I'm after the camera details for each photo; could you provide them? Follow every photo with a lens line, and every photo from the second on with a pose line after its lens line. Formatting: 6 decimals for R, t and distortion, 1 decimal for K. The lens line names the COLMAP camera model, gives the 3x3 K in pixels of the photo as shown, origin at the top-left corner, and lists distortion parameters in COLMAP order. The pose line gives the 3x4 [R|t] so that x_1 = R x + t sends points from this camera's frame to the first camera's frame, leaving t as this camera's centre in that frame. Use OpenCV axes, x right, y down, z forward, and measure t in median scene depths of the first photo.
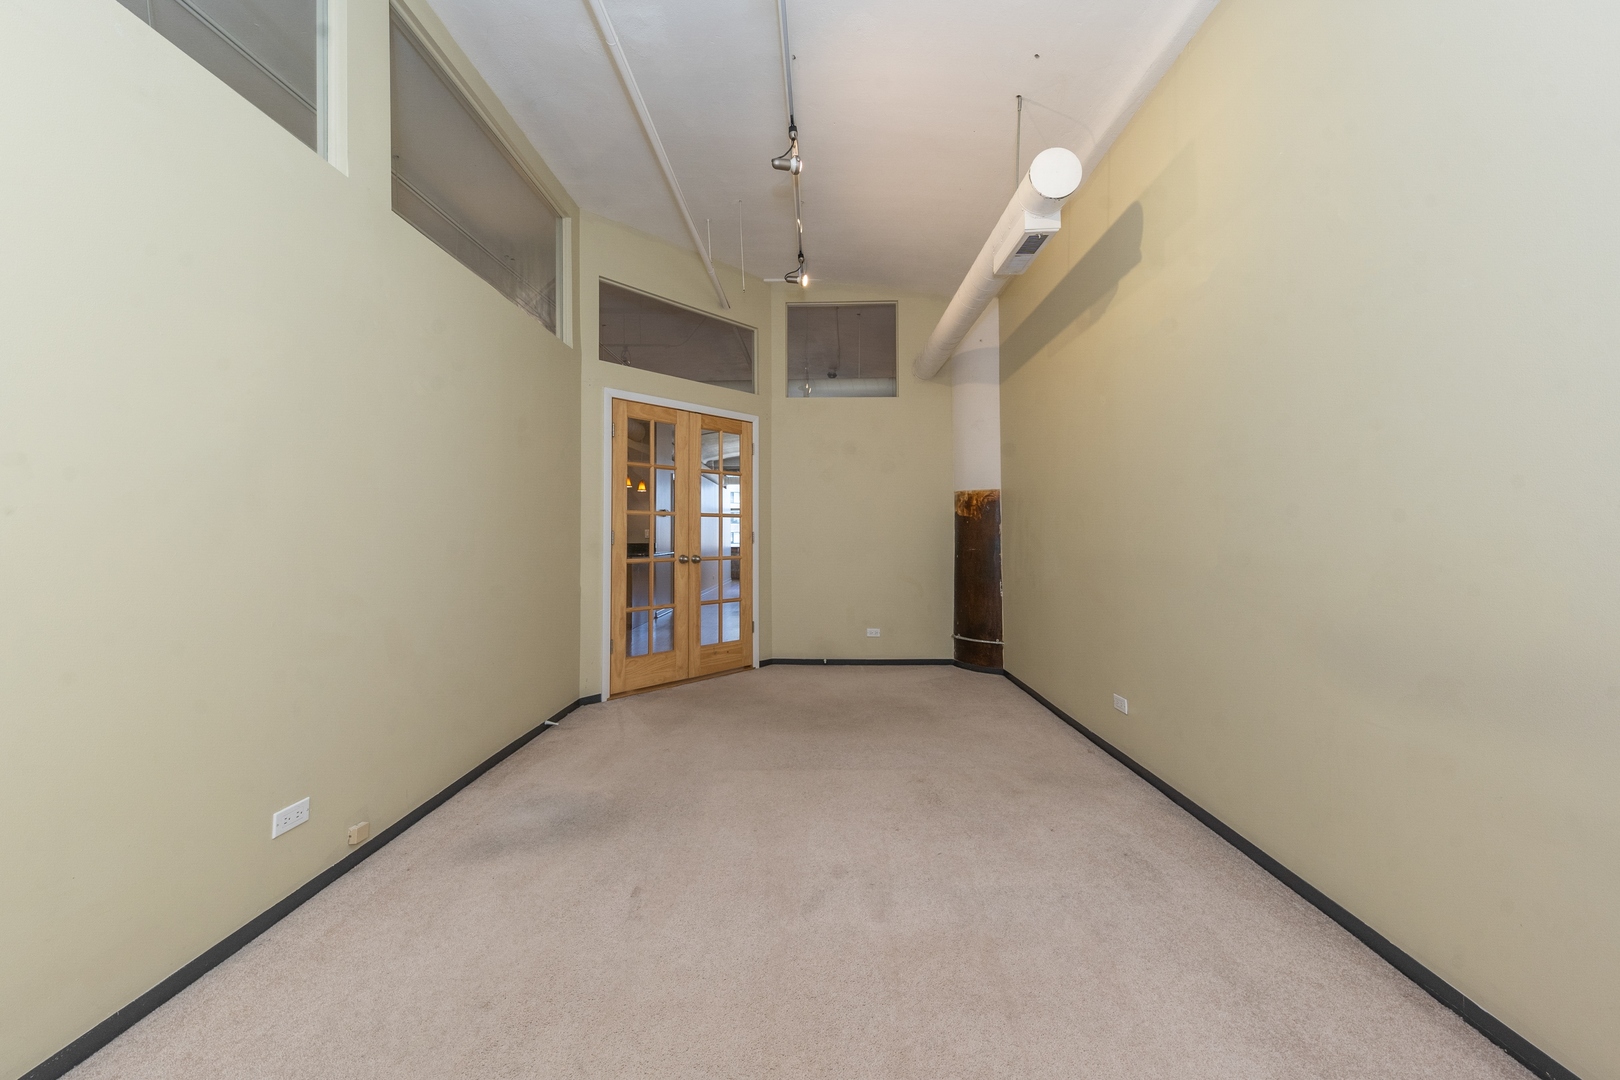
lens RADIAL K [[556.8, 0, 821.1], [0, 556.8, 538.9], [0, 0, 1]] dist [0.008480, -0.000253]
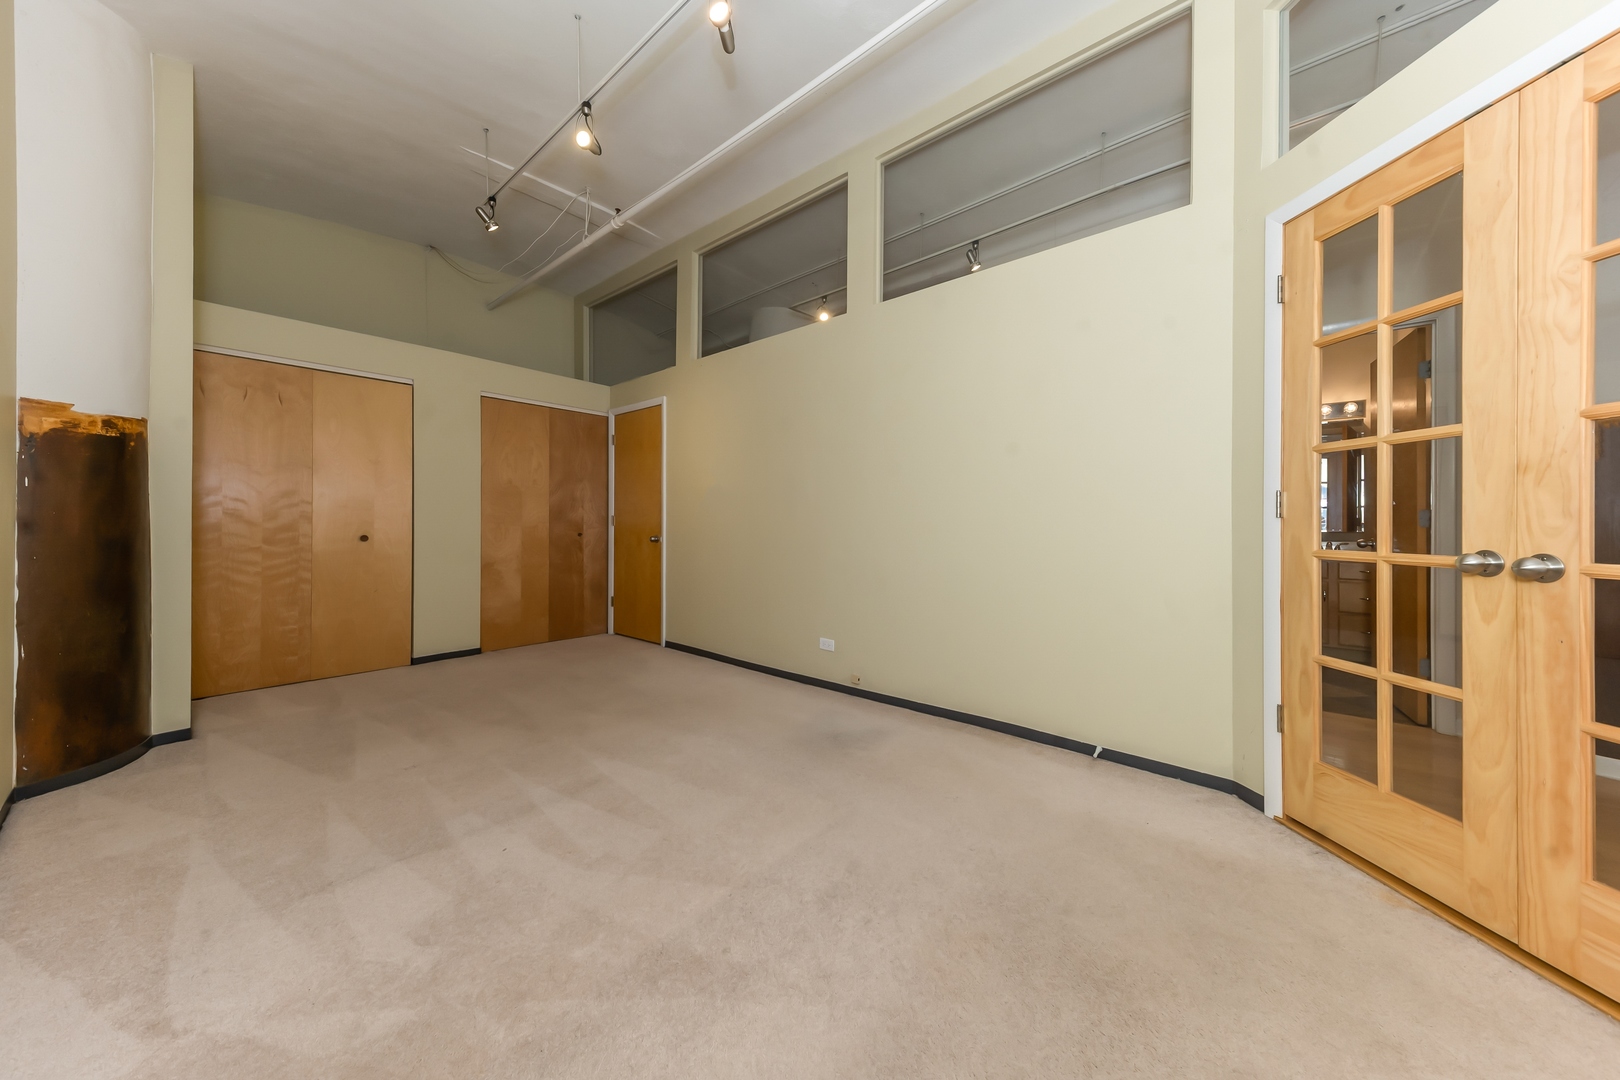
lens RADIAL K [[560.3, 0, 810.0], [0, 560.3, 540.0], [0, 0, 1]] dist [0.008296, 0.000015]
pose [[-0.654645, 0.027782, -0.755426, 0.287571], [0.001175, 0.999361, 0.035734, 0.010255], [0.755935, 0.022505, -0.654259, 0.999057]]
